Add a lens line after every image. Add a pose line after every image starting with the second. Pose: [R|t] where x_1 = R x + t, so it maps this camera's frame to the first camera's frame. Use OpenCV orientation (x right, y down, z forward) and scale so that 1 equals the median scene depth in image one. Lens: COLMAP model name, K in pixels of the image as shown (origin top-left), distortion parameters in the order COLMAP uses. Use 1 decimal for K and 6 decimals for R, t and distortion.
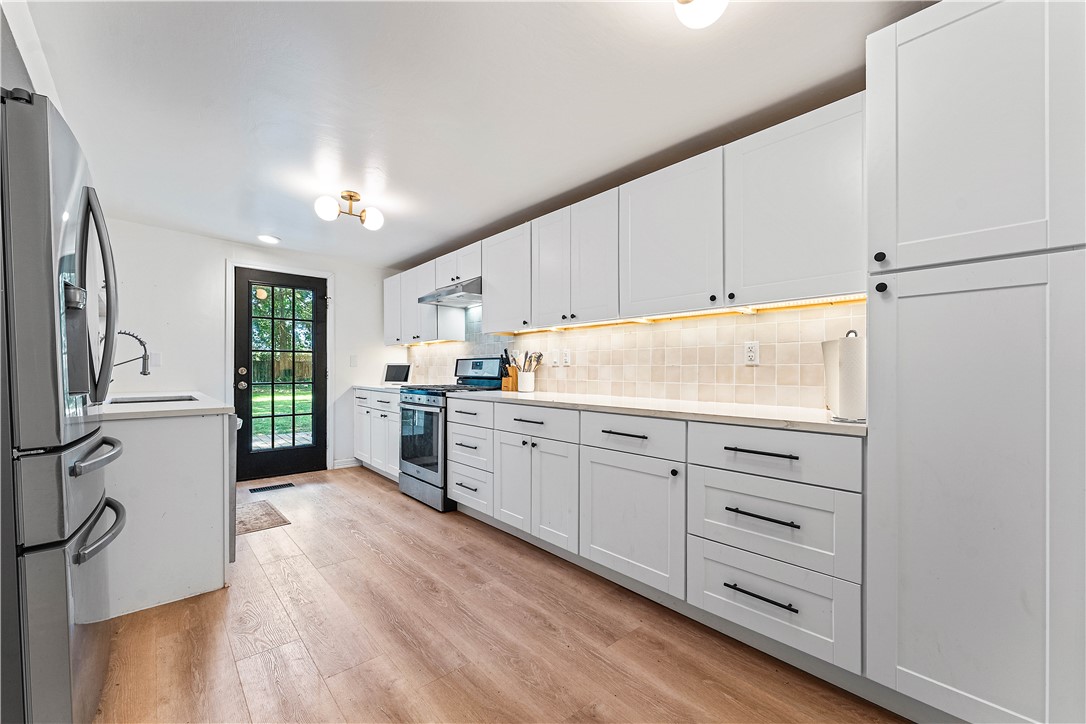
lens RADIAL K [[436.9, 0, 541.7], [0, 436.9, 355.5], [0, 0, 1]] dist [-0.001205, -0.000563]
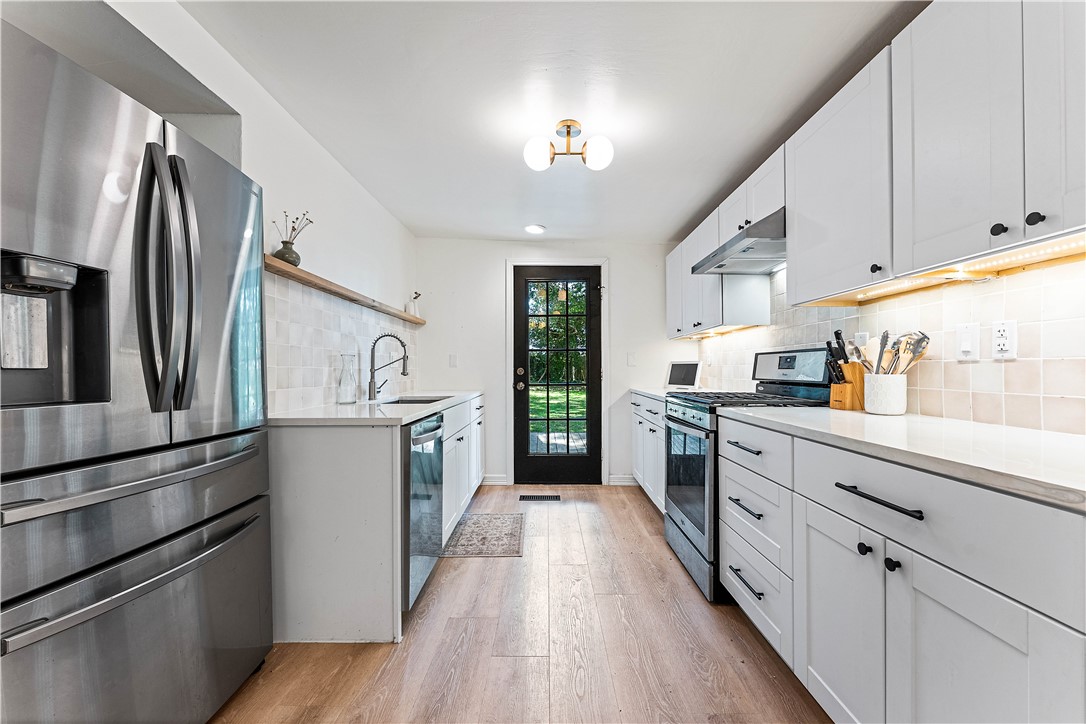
lens RADIAL K [[436.9, 0, 541.0], [0, 436.9, 365.0], [0, 0, 1]] dist [-0.001205, -0.000563]
pose [[0.738484, -0.009184, -0.674208, 0.009565], [0.024073, 0.999629, 0.012751, 0.011470], [0.673841, -0.025646, 0.738431, 0.356353]]
